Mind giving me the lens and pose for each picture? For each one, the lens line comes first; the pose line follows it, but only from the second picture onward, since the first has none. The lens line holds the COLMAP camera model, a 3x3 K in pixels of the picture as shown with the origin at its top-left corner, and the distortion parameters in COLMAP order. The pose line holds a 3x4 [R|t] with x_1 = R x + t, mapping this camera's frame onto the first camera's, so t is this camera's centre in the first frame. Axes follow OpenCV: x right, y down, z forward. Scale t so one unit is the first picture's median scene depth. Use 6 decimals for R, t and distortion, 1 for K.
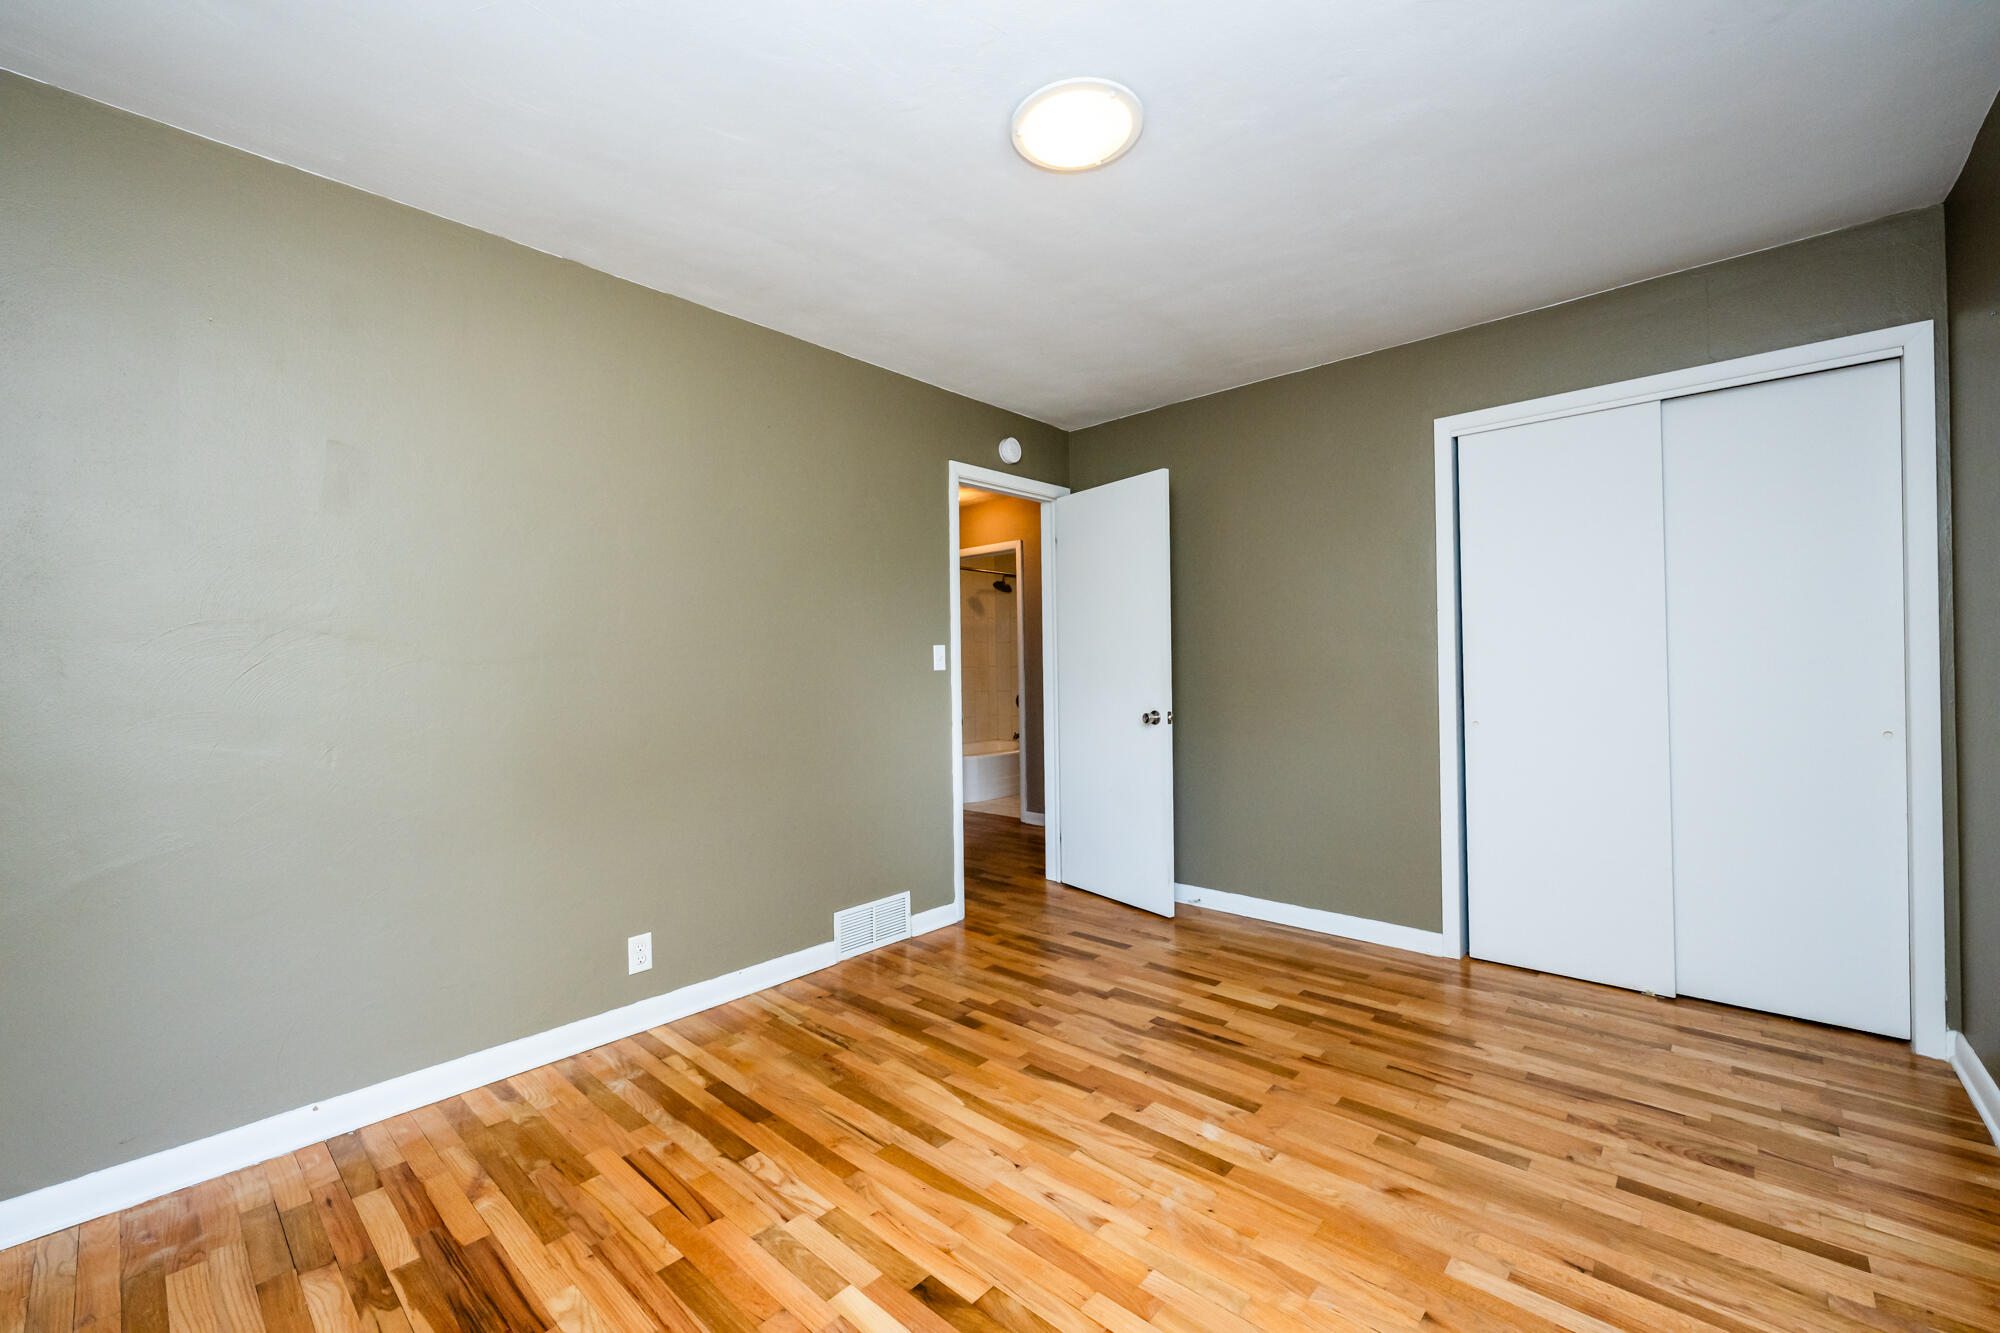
lens RADIAL K [[808.3, 0, 995.7], [0, 808.3, 663.3], [0, 0, 1]] dist [0.000346, 0.000166]
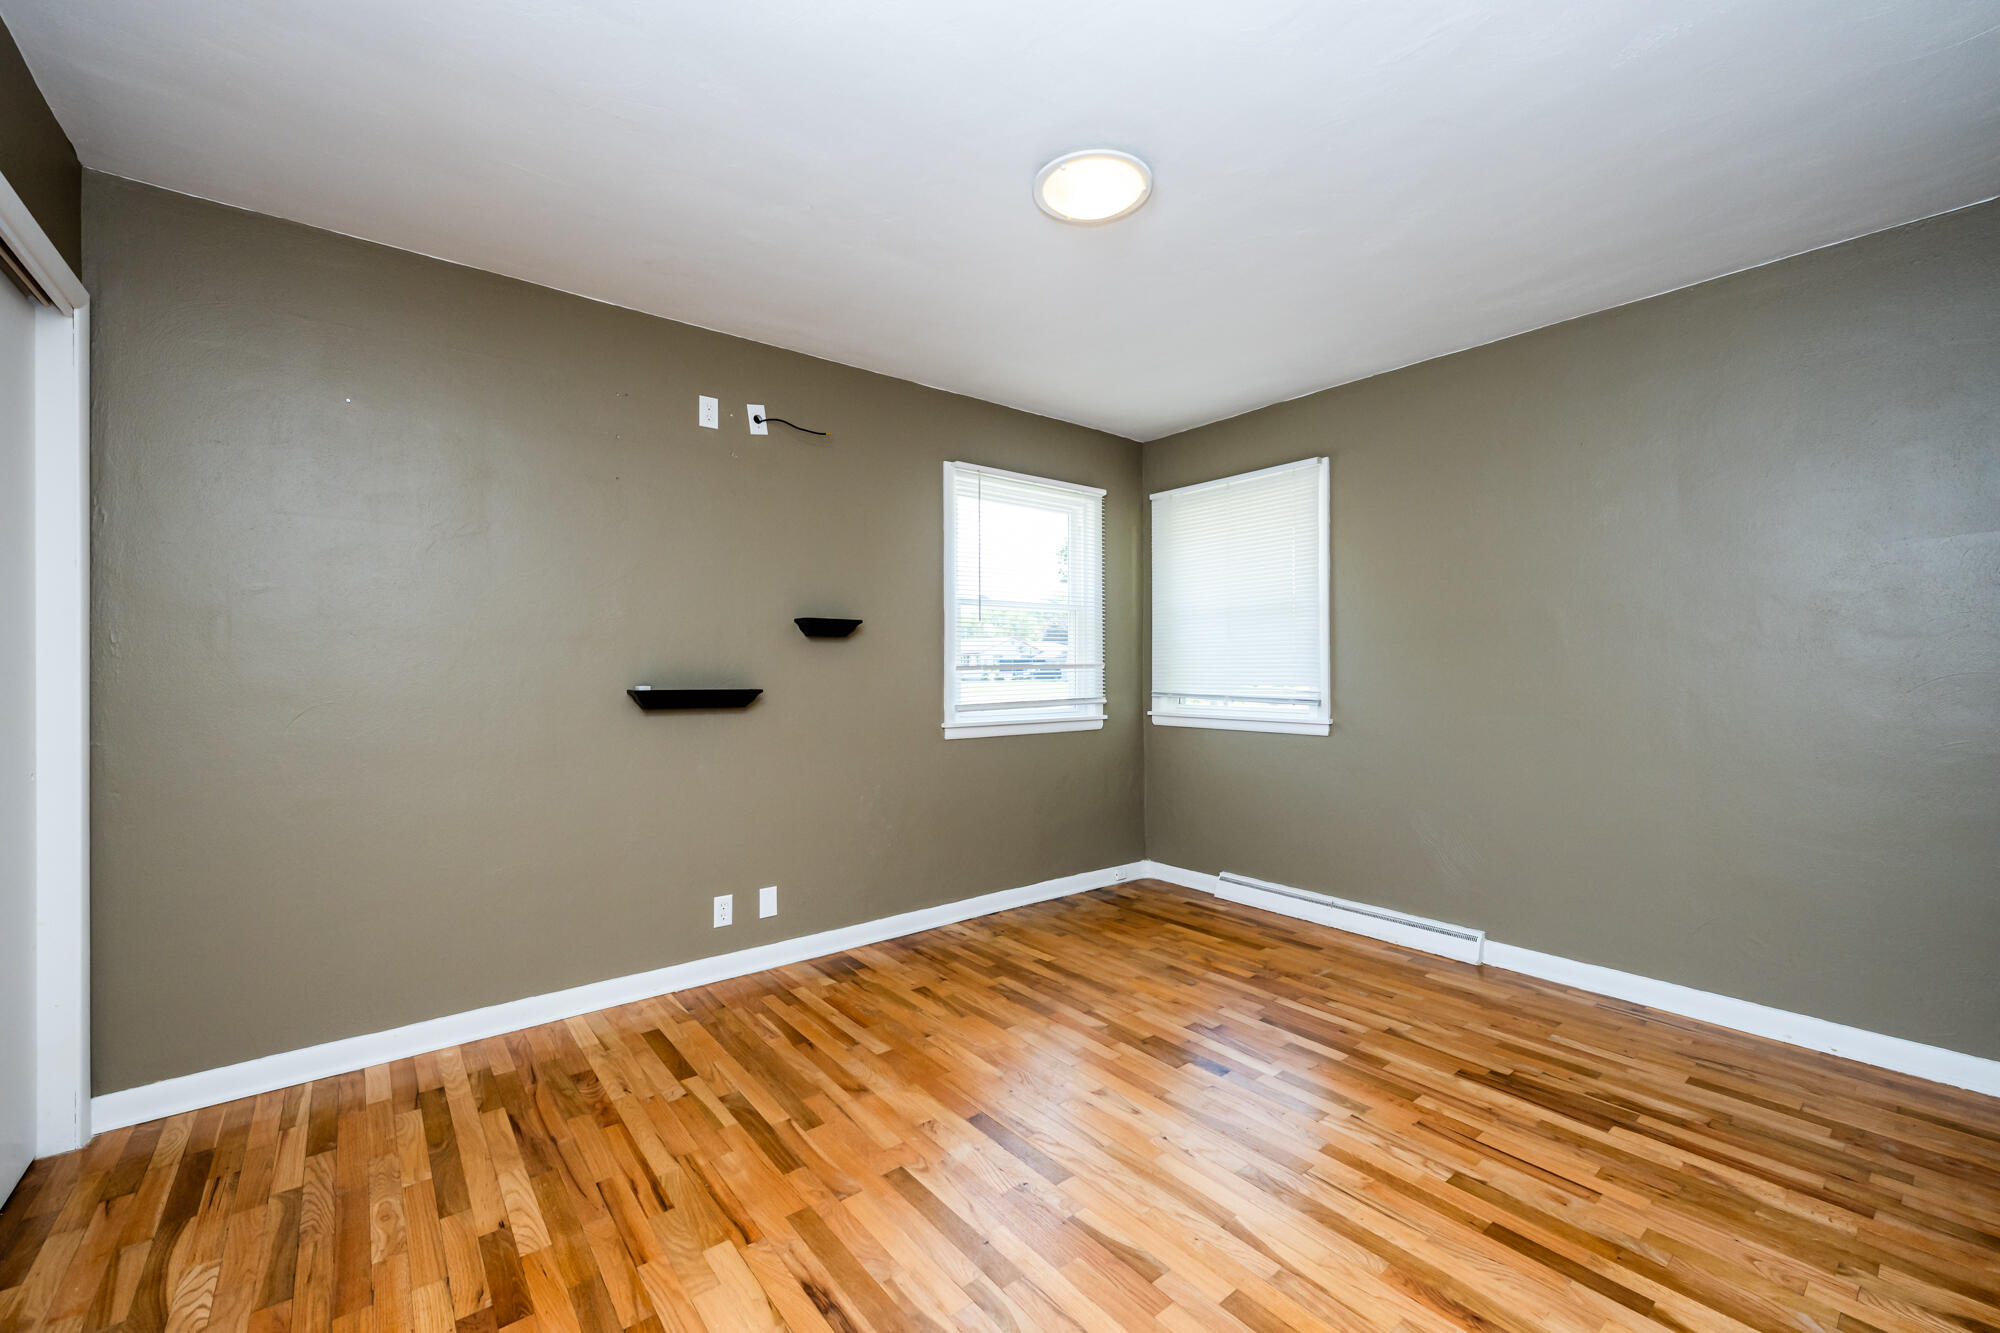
lens RADIAL K [[808.3, 0, 995.7], [0, 808.3, 663.3], [0, 0, 1]] dist [0.000346, 0.000166]
pose [[-0.988206, 0.017559, 0.152122, 0.069531], [0.016237, 0.999819, -0.009932, 0.001790], [-0.152269, -0.007345, -0.988312, 1.986415]]
